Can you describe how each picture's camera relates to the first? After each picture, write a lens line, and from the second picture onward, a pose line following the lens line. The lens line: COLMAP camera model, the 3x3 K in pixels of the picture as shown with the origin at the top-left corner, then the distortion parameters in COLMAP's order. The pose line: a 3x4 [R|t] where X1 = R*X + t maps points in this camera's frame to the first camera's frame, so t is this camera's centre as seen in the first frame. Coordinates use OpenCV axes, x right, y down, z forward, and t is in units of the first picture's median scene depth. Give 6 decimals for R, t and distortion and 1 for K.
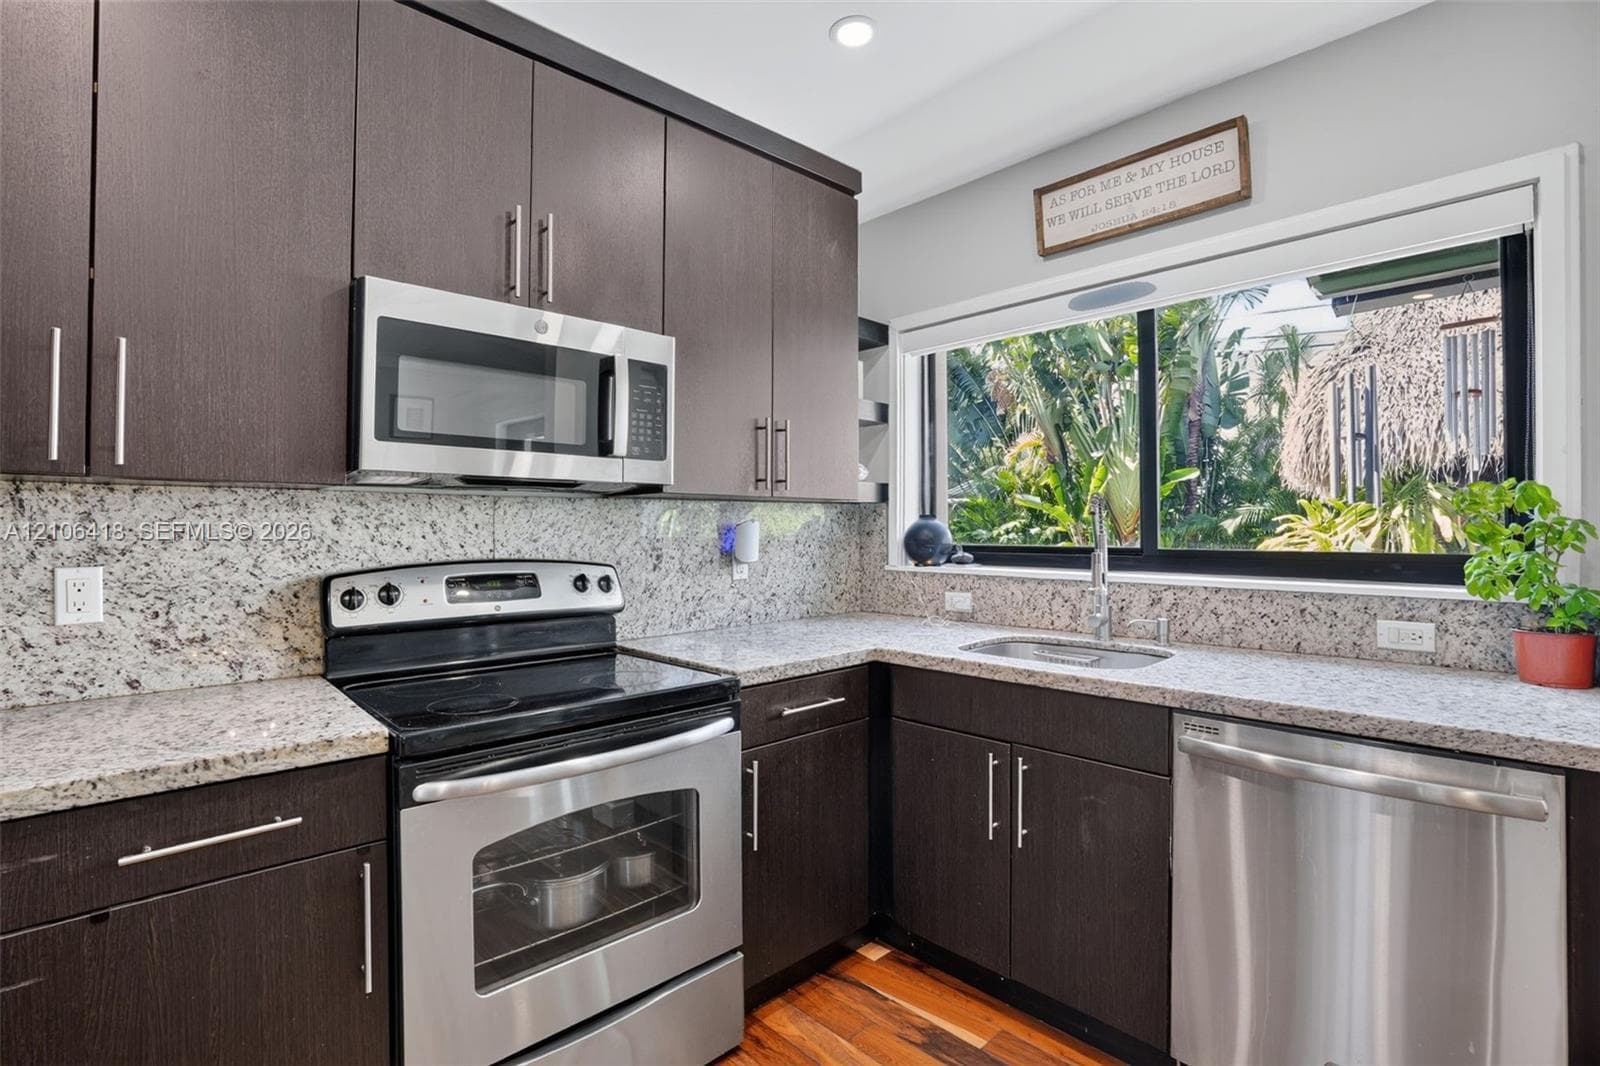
lens RADIAL K [[748.2, 0, 809.6], [0, 748.2, 510.1], [0, 0, 1]] dist [-0.072589, 0.027365]
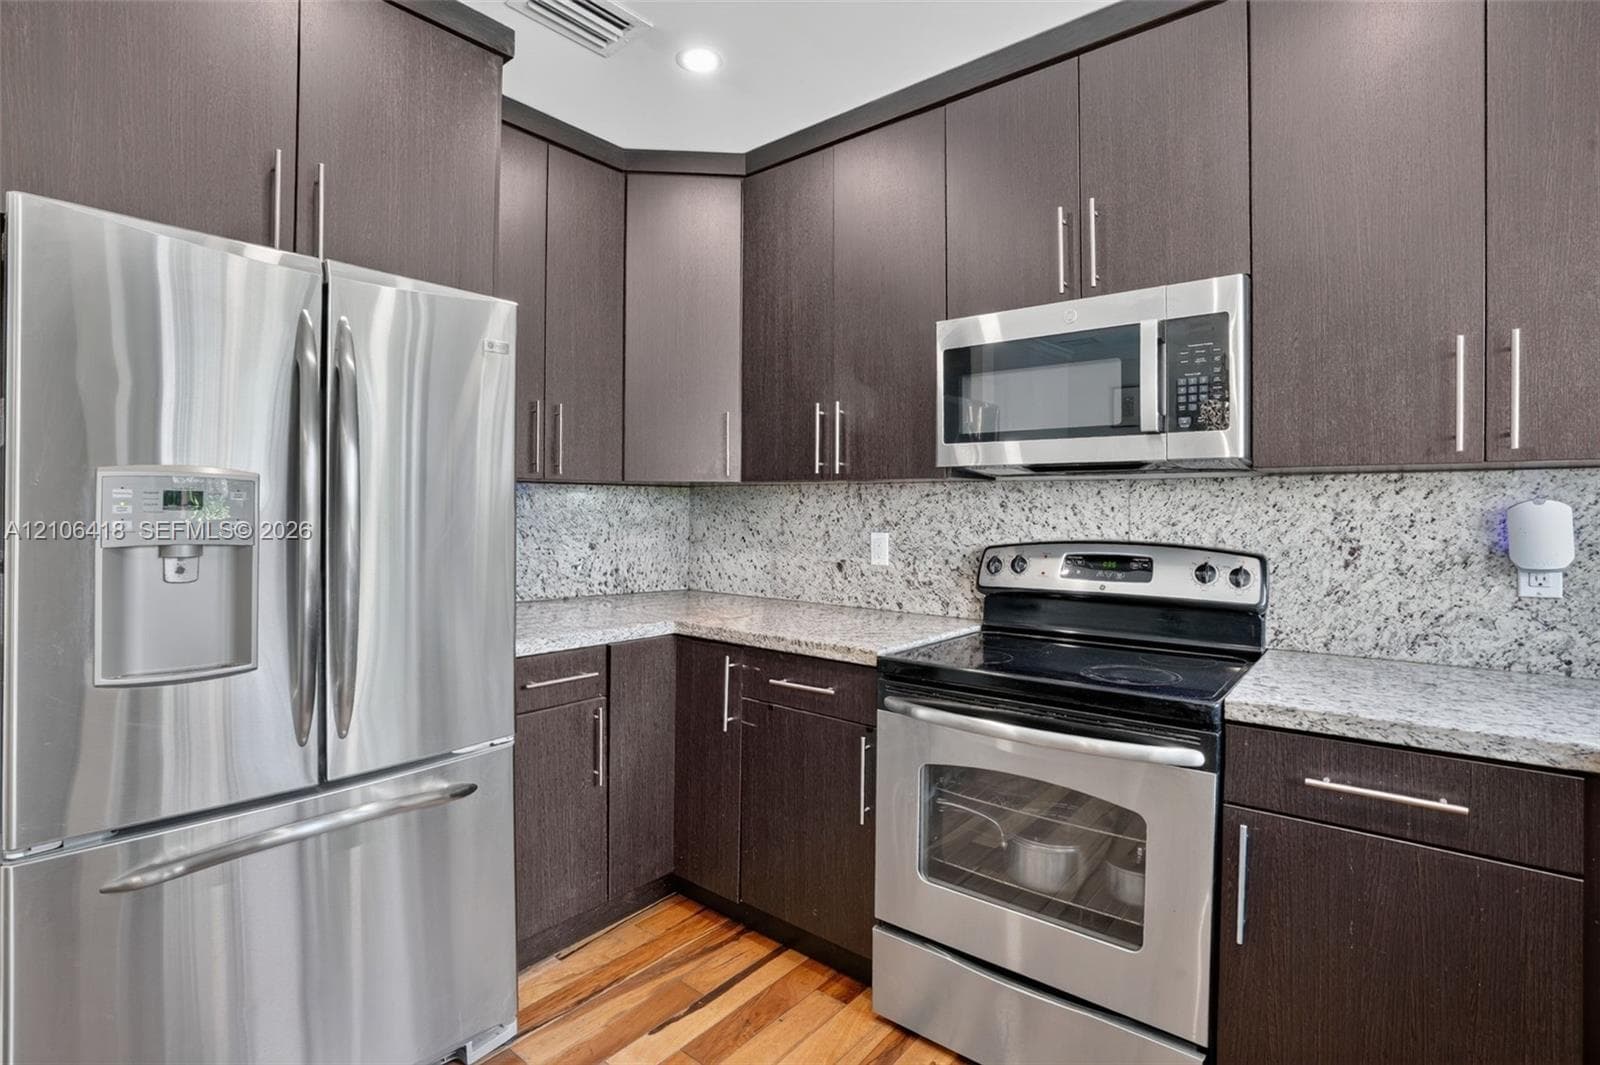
lens RADIAL K [[748.2, 0, 809.6], [0, 748.2, 509.6], [0, 0, 1]] dist [-0.072589, 0.027365]
pose [[0.127961, 0.001835, -0.991777, 0.582582], [0.016944, 0.999848, 0.004036, 0.011929], [0.991634, -0.017321, 0.127911, 0.473206]]
